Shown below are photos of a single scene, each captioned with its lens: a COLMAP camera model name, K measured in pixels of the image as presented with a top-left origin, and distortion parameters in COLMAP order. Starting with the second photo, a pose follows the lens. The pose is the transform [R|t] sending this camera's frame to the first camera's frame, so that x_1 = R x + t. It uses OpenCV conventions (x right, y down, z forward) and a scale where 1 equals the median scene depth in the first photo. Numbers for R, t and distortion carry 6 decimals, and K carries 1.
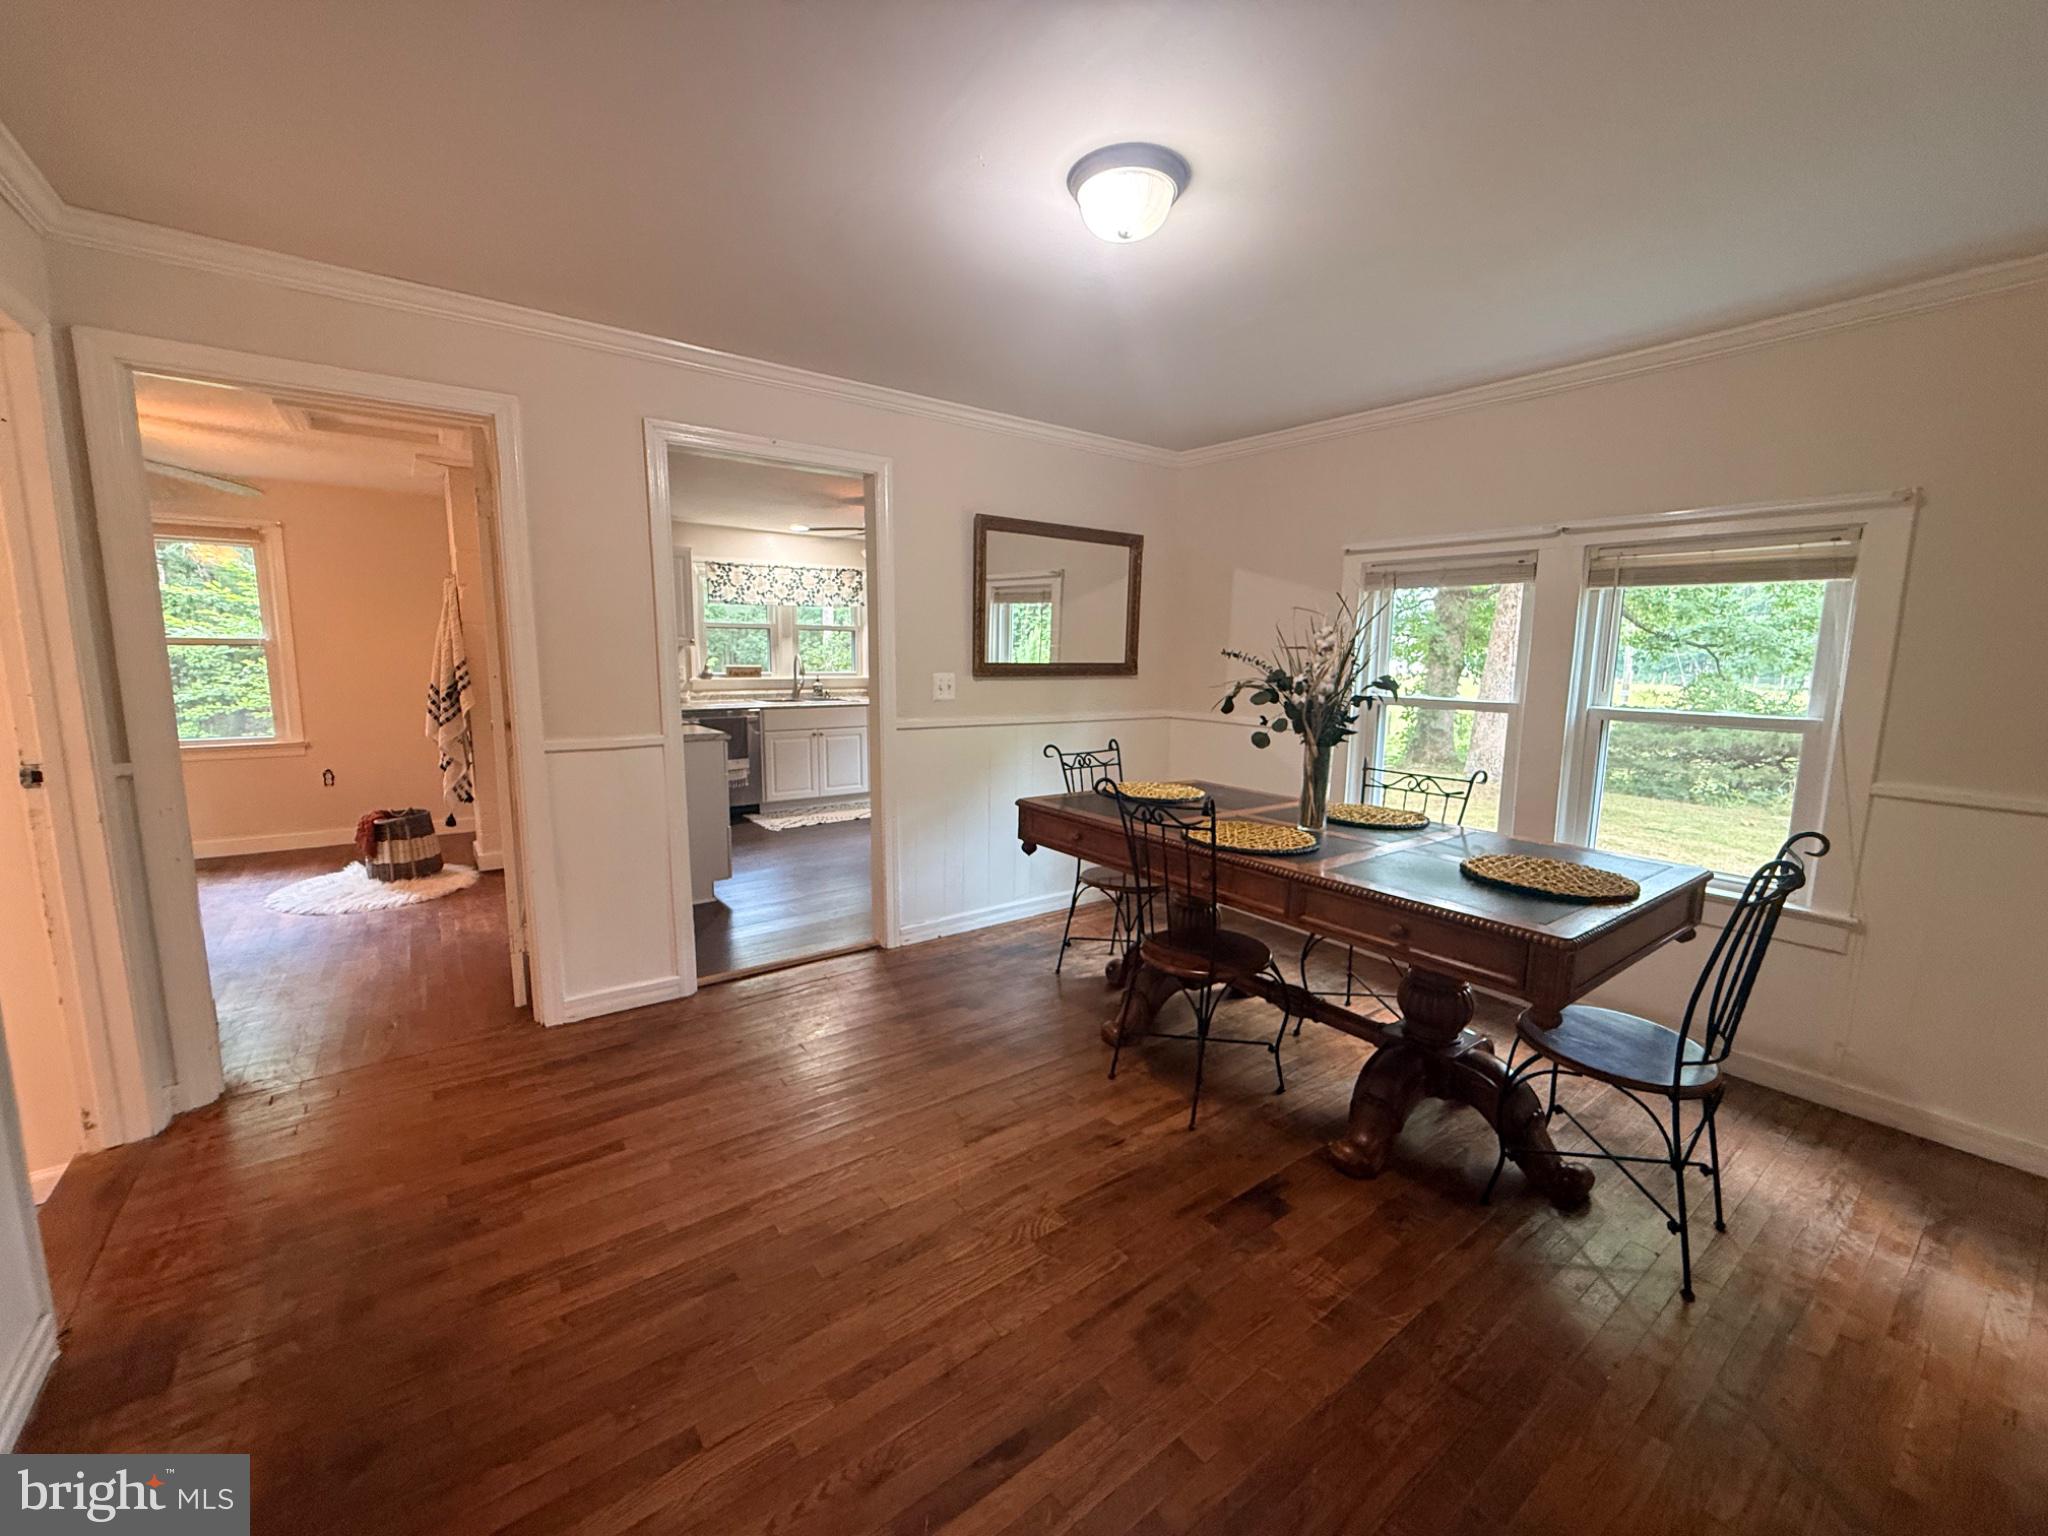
lens RADIAL K [[819.2, 0, 1009.7], [0, 819.2, 771.1], [0, 0, 1]] dist [0.000127, 0.000105]
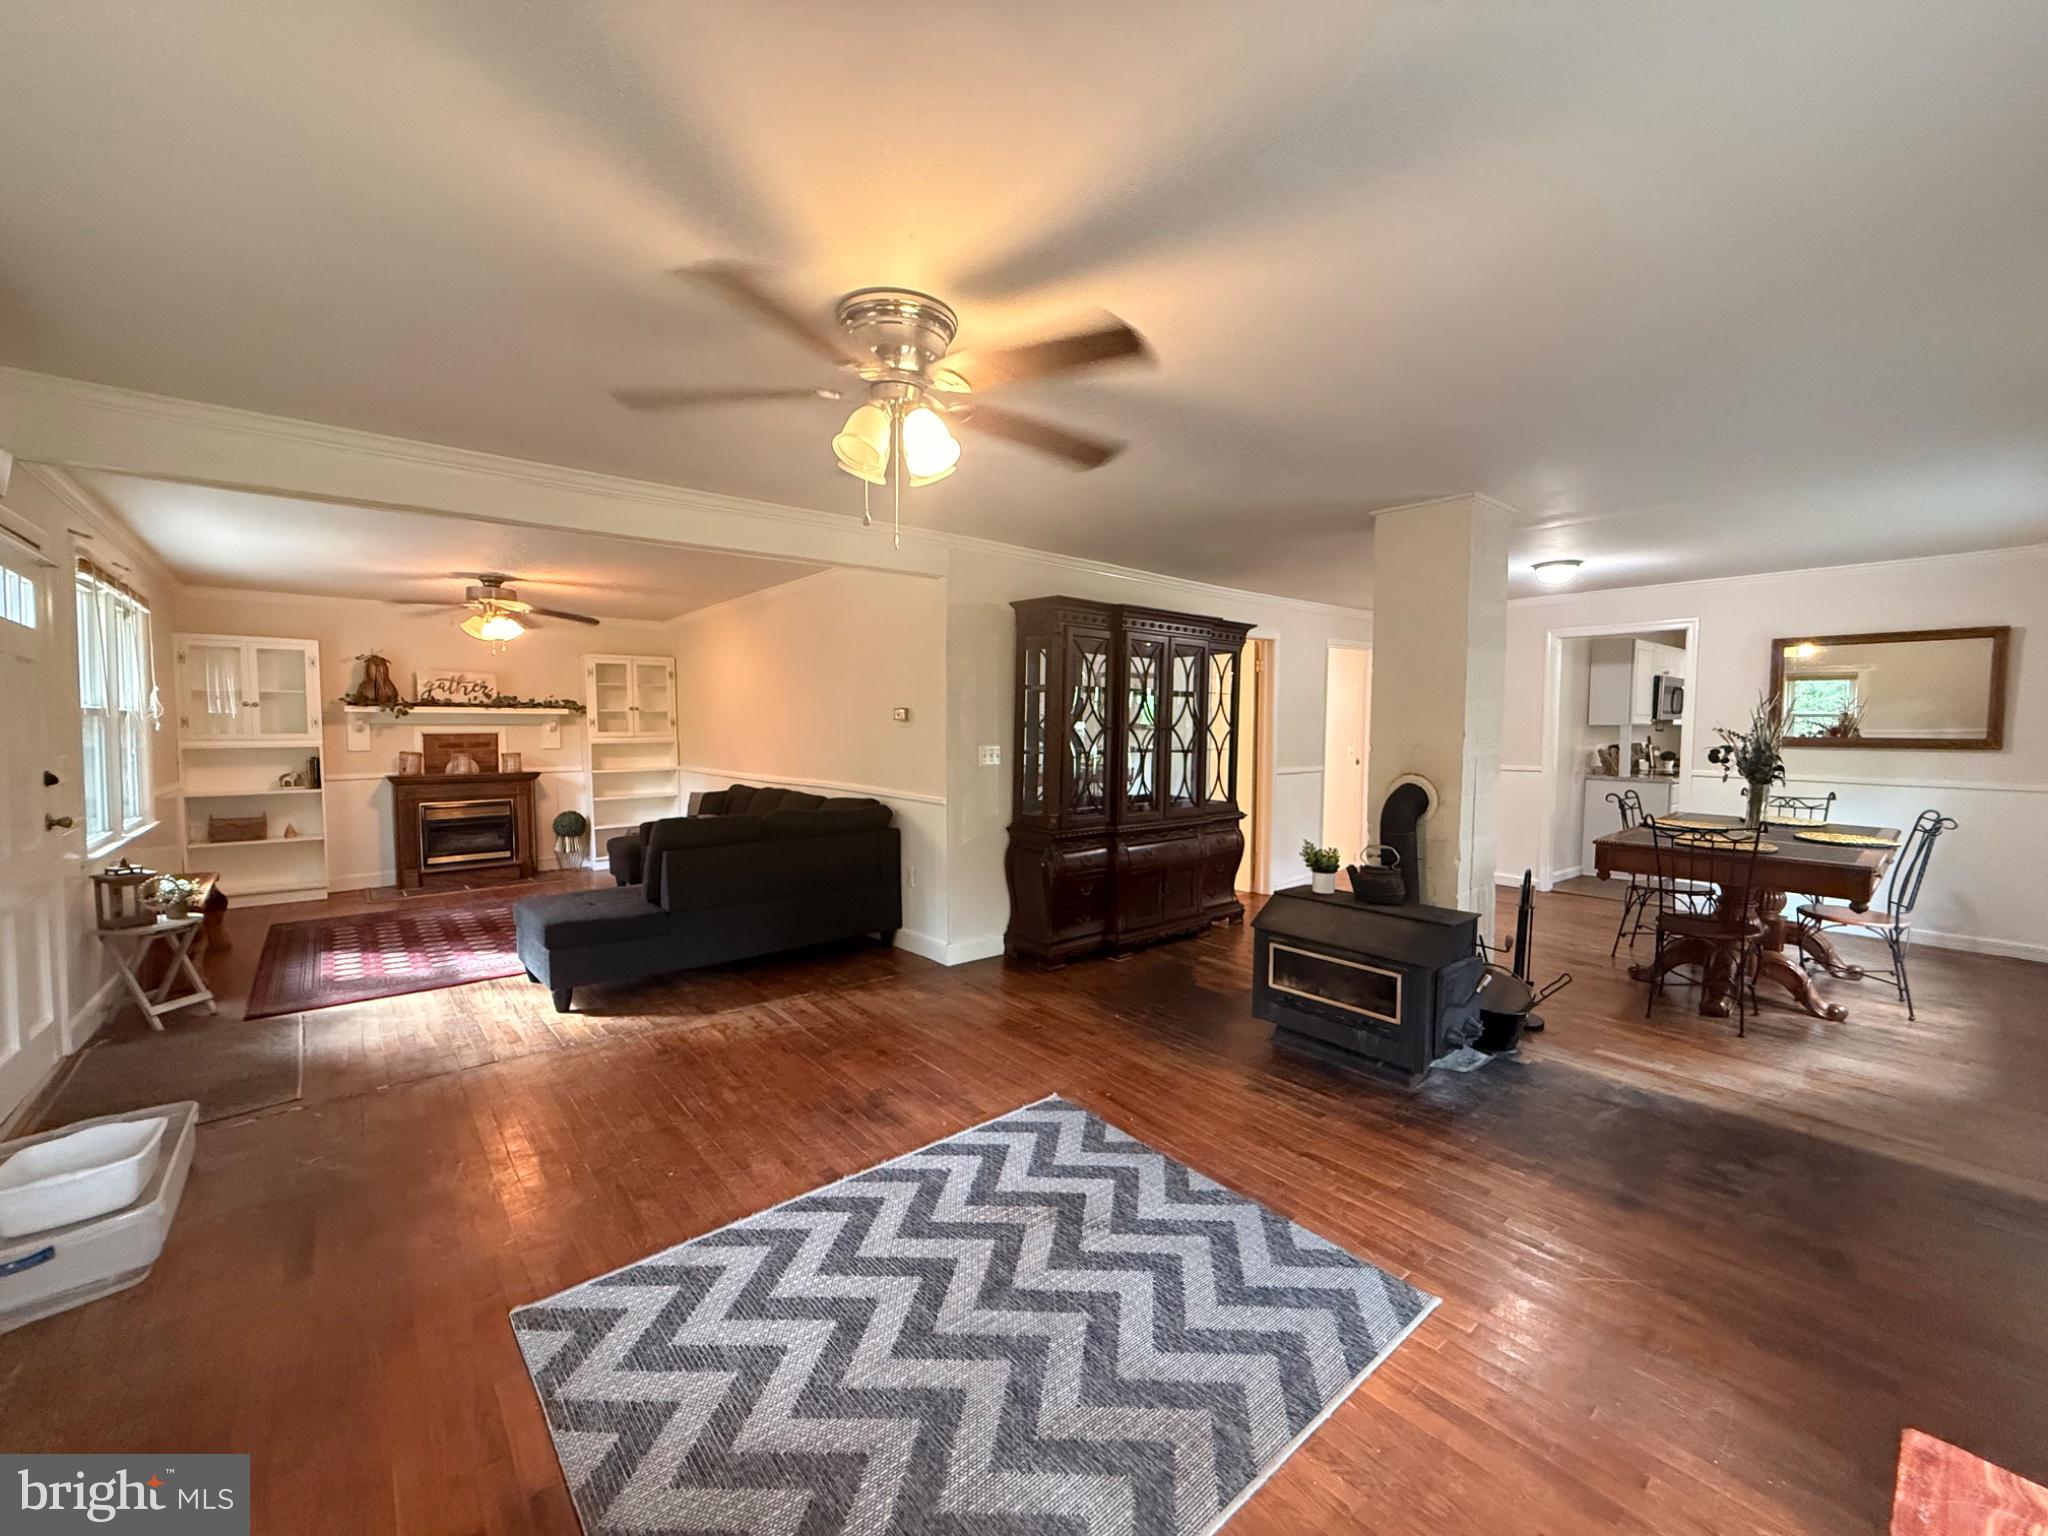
lens RADIAL K [[819.2, 0, 1020.7], [0, 819.2, 764.4], [0, 0, 1]] dist [0.000127, 0.000105]
pose [[0.063838, 0.041642, -0.997091, 1.181532], [-0.145904, 0.988783, 0.031953, 0.058927], [0.987237, 0.143439, 0.069197, -0.375835]]
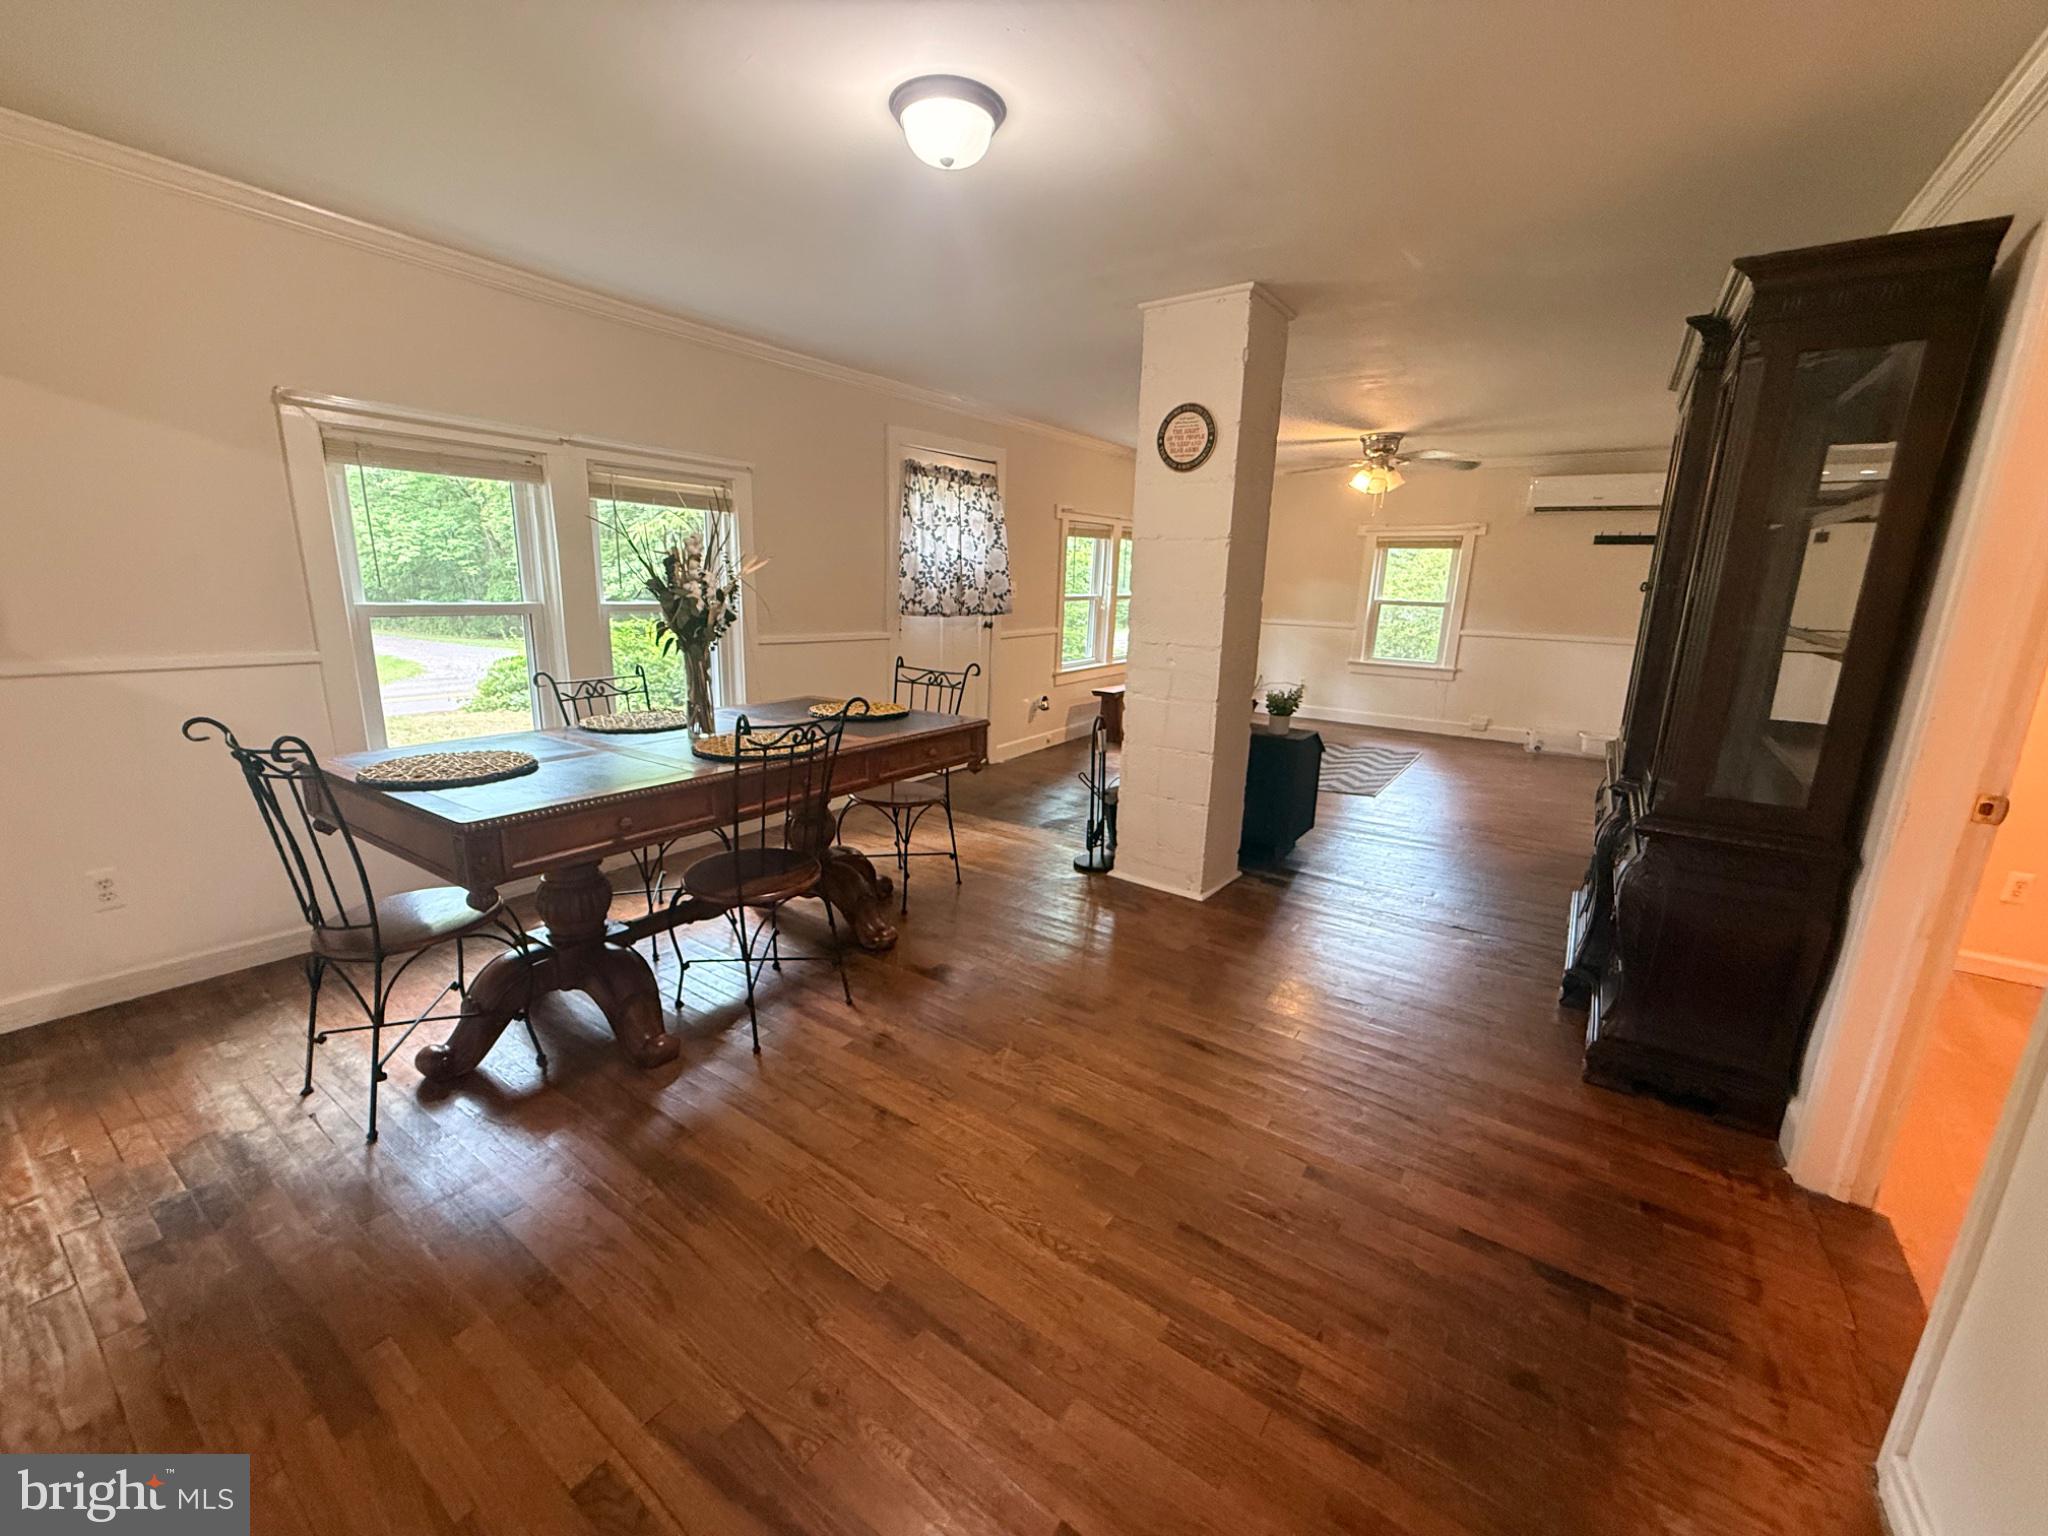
lens RADIAL K [[819.2, 0, 989.7], [0, 819.2, 759.1], [0, 0, 1]] dist [0.000127, 0.000105]
pose [[-0.278259, -0.236826, 0.930852, -0.425864], [0.096836, 0.957272, 0.272495, -0.088581], [-0.955612, 0.165964, -0.243436, 0.547960]]
